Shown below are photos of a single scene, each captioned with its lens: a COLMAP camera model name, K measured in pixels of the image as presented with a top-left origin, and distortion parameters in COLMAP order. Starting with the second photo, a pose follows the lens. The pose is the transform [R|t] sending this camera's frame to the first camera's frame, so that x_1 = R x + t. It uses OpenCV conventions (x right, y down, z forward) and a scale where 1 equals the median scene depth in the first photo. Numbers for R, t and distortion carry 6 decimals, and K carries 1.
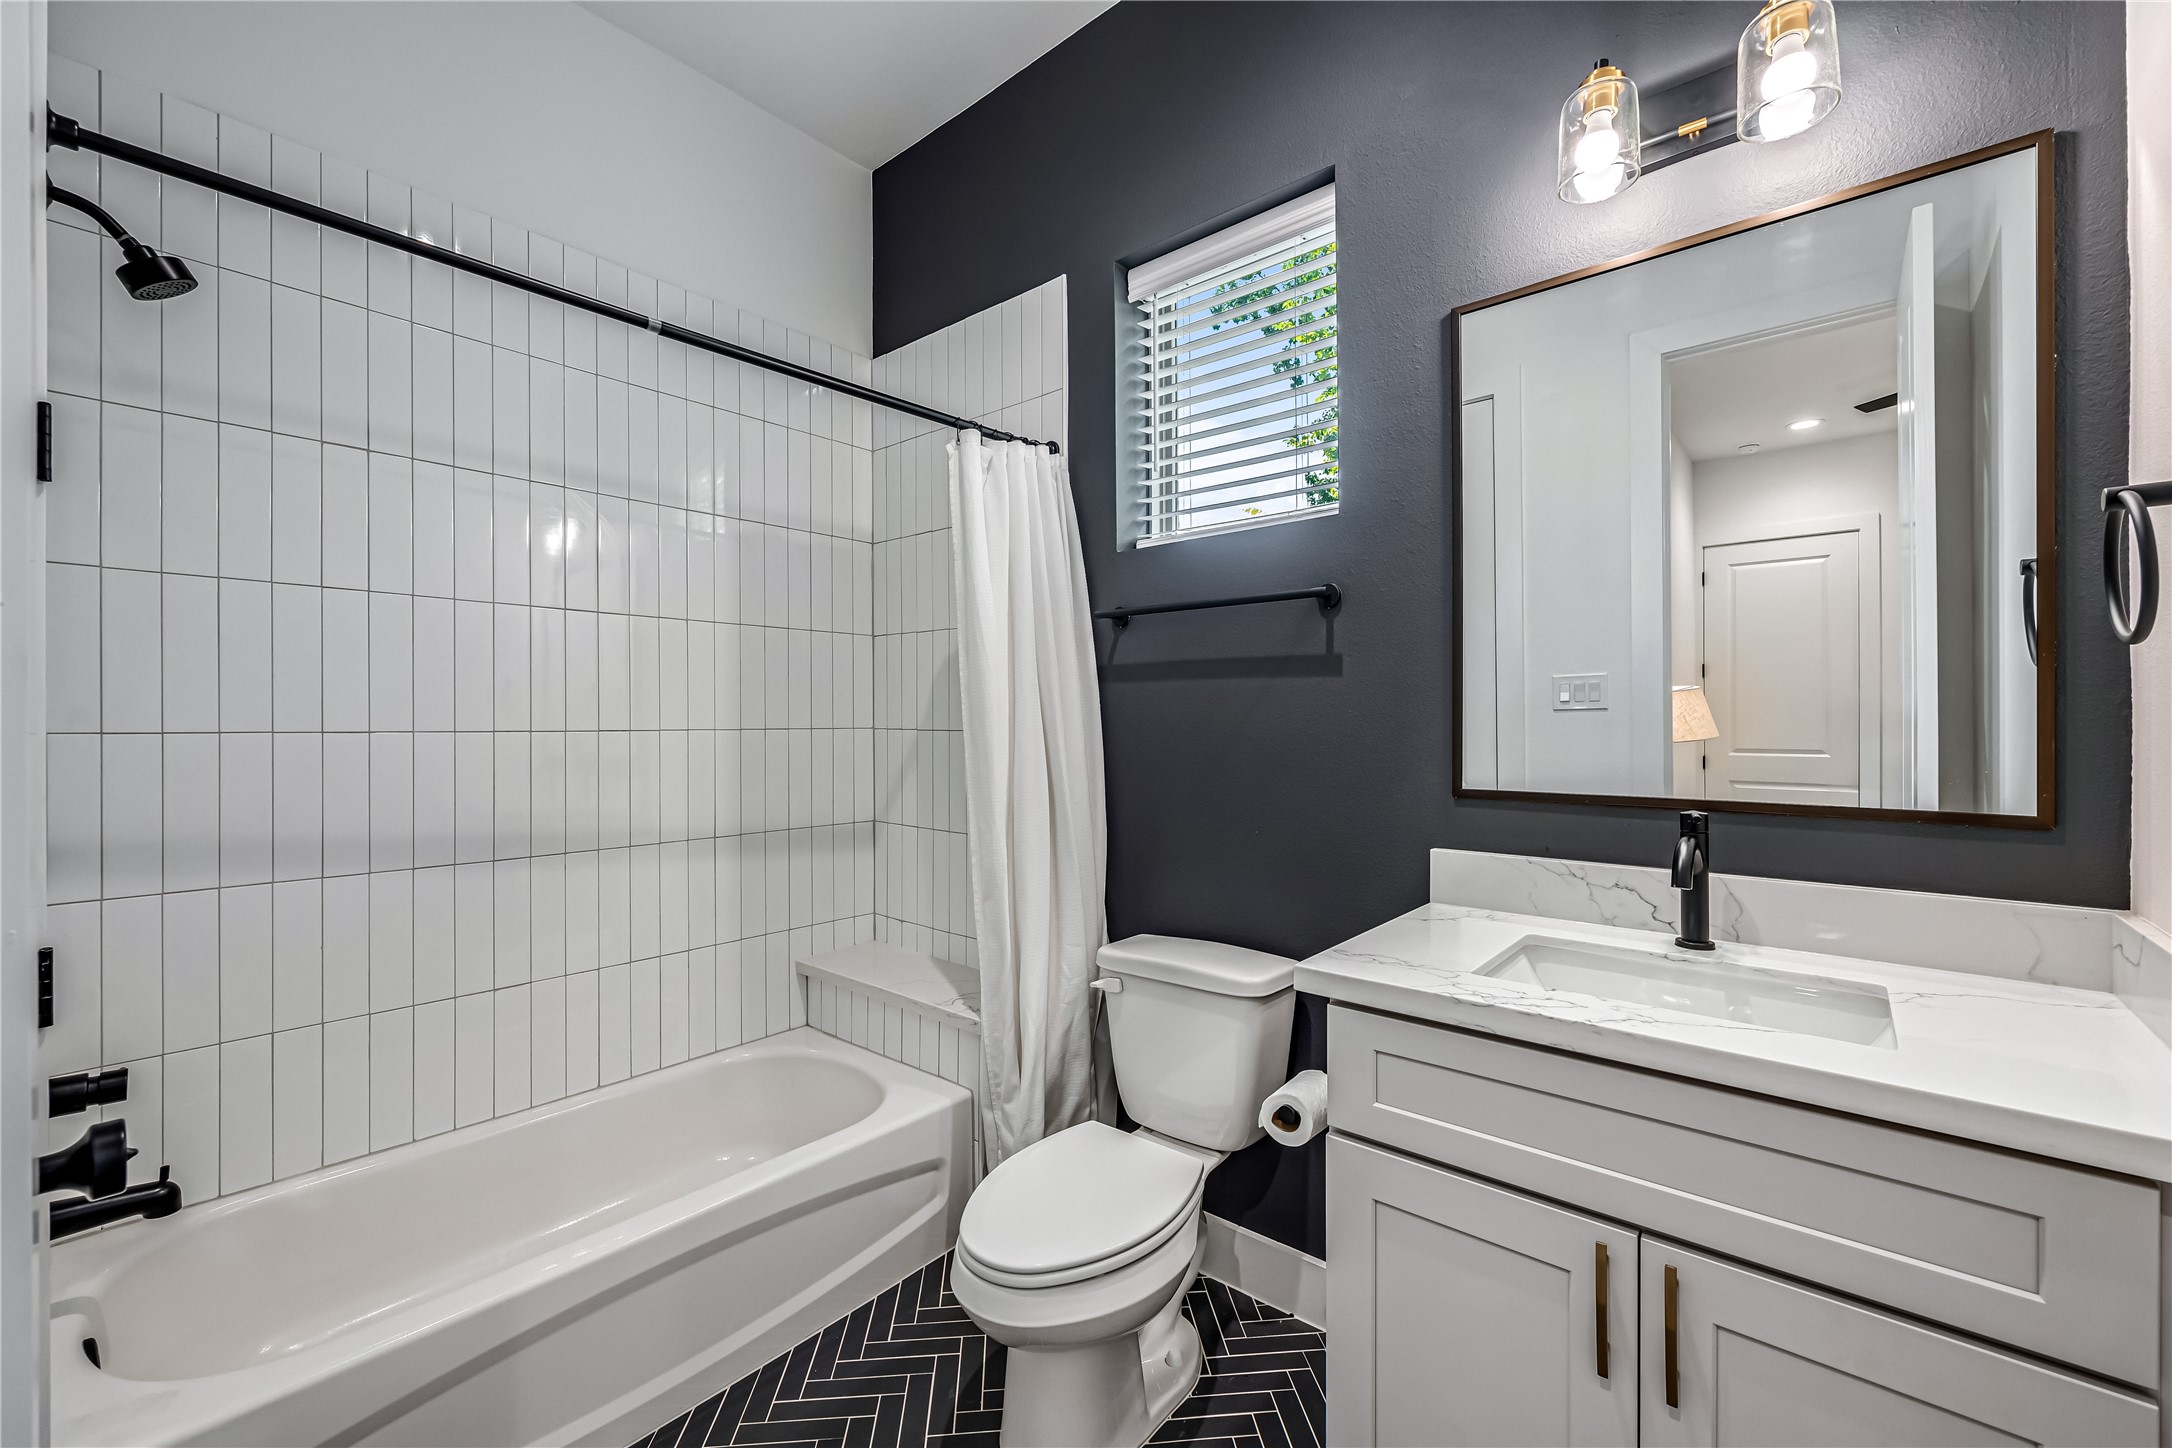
lens RADIAL K [[878.9, 0, 1079.7], [0, 878.9, 725.9], [0, 0, 1]] dist [0.001289, 0.000410]
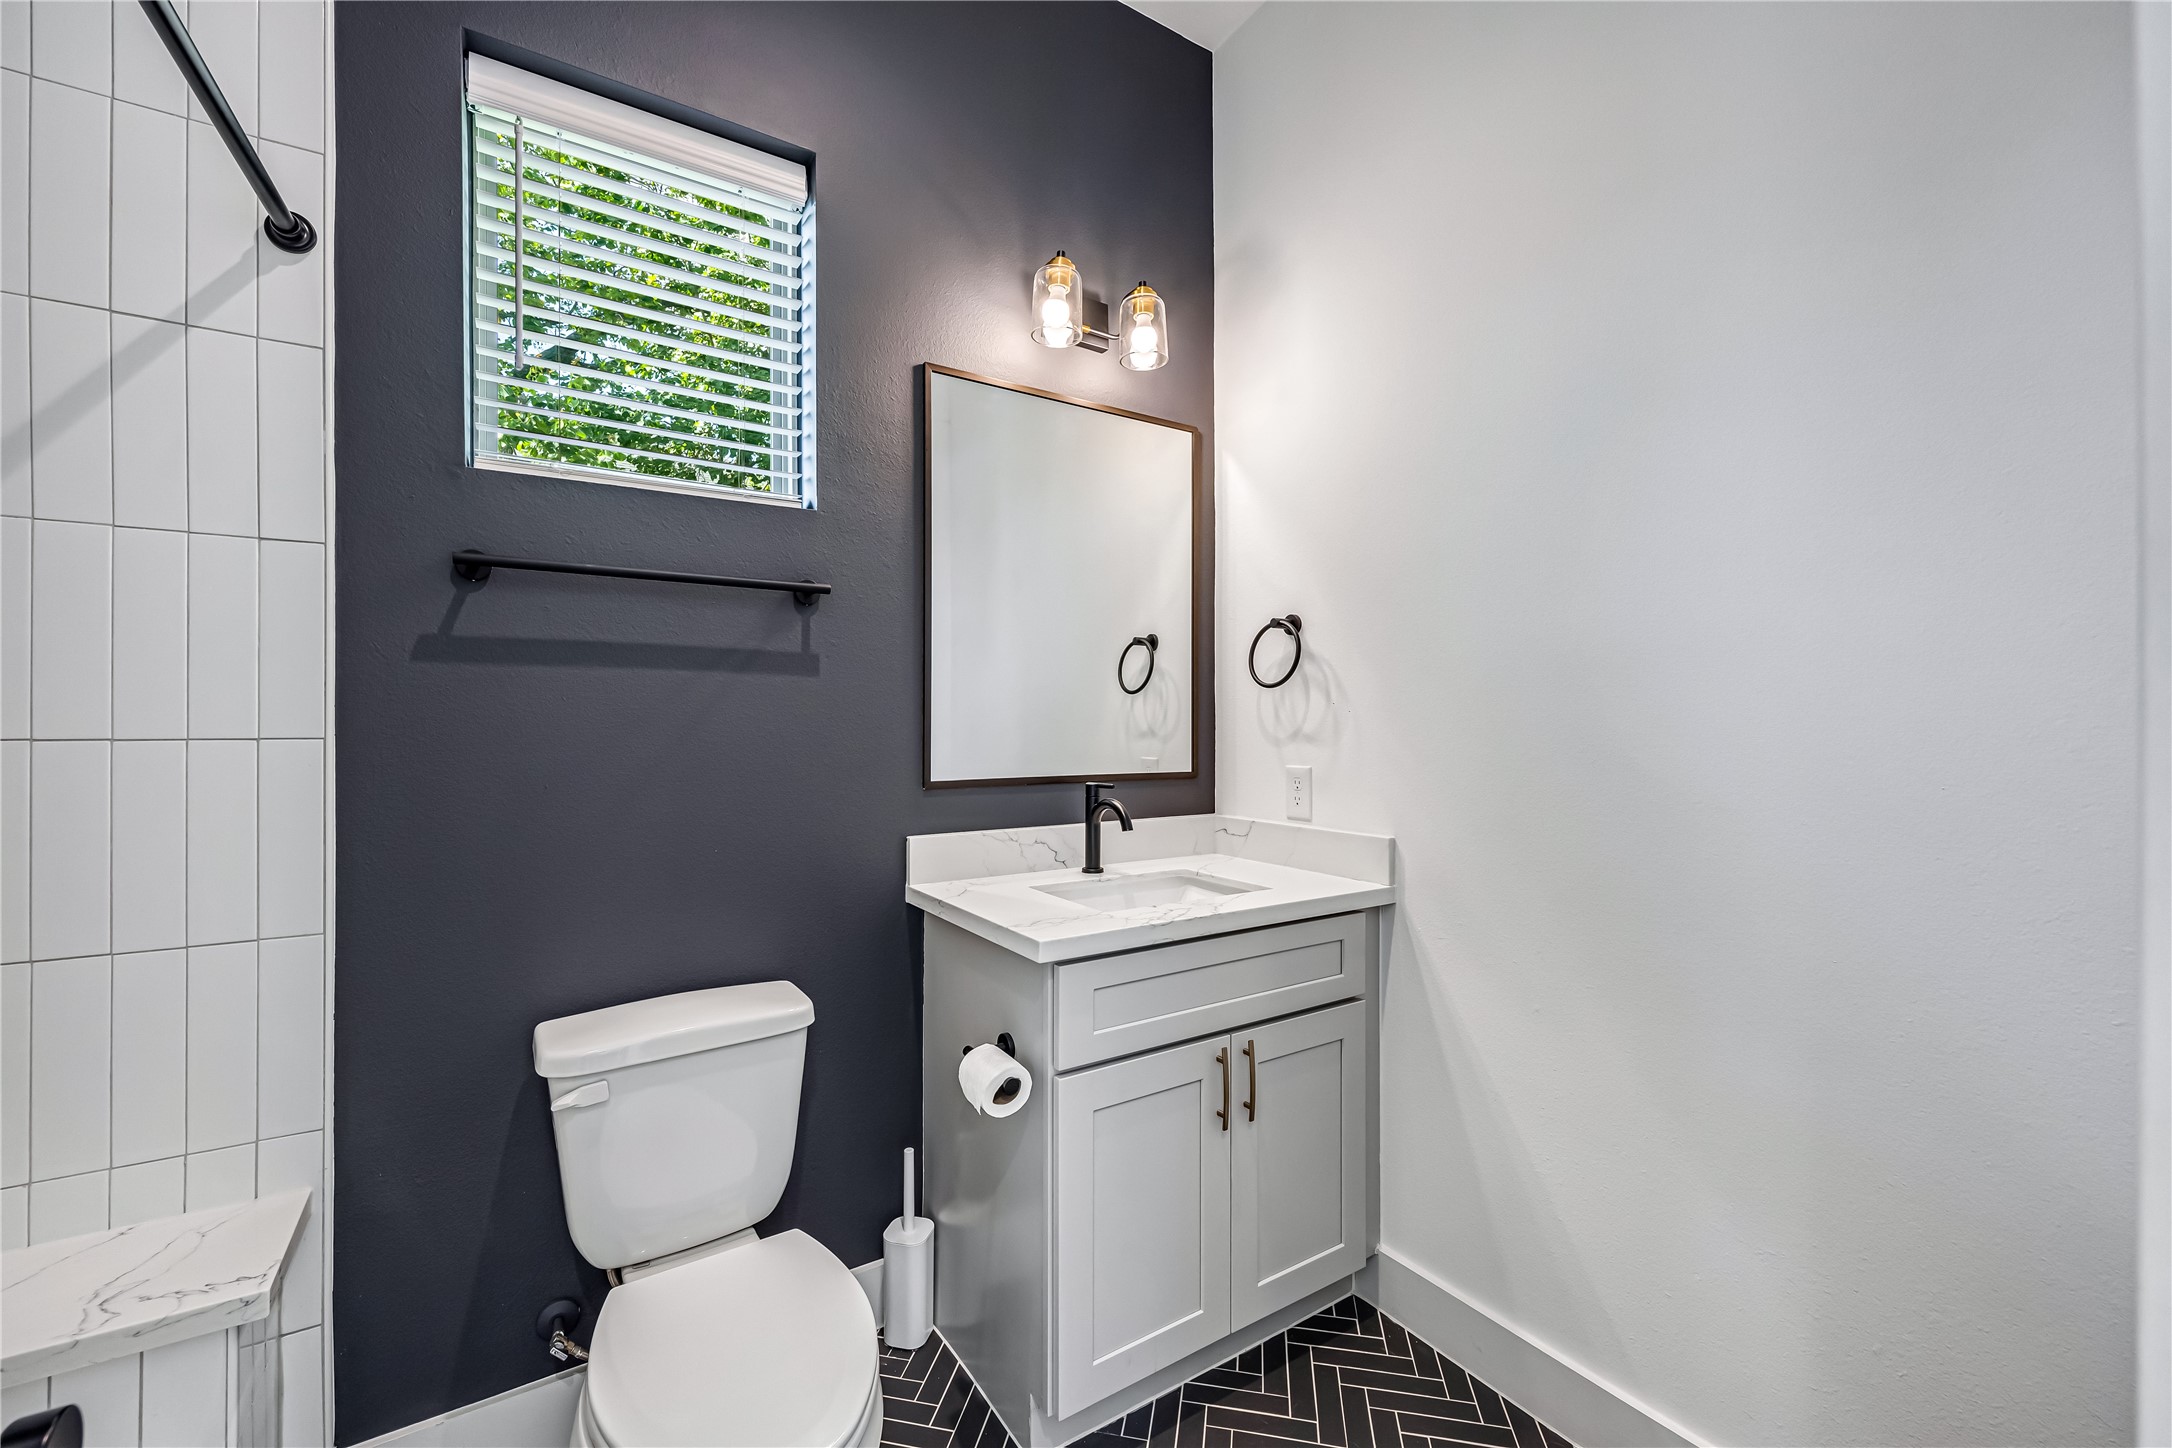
lens RADIAL K [[878.9, 0, 1081.5], [0, 878.9, 728.6], [0, 0, 1]] dist [0.001289, 0.000410]
pose [[0.278533, -0.001180, 0.960426, -0.755185], [0.007294, 0.999973, -0.000886, 0.006347], [-0.960399, 0.007252, 0.278534, 0.596336]]
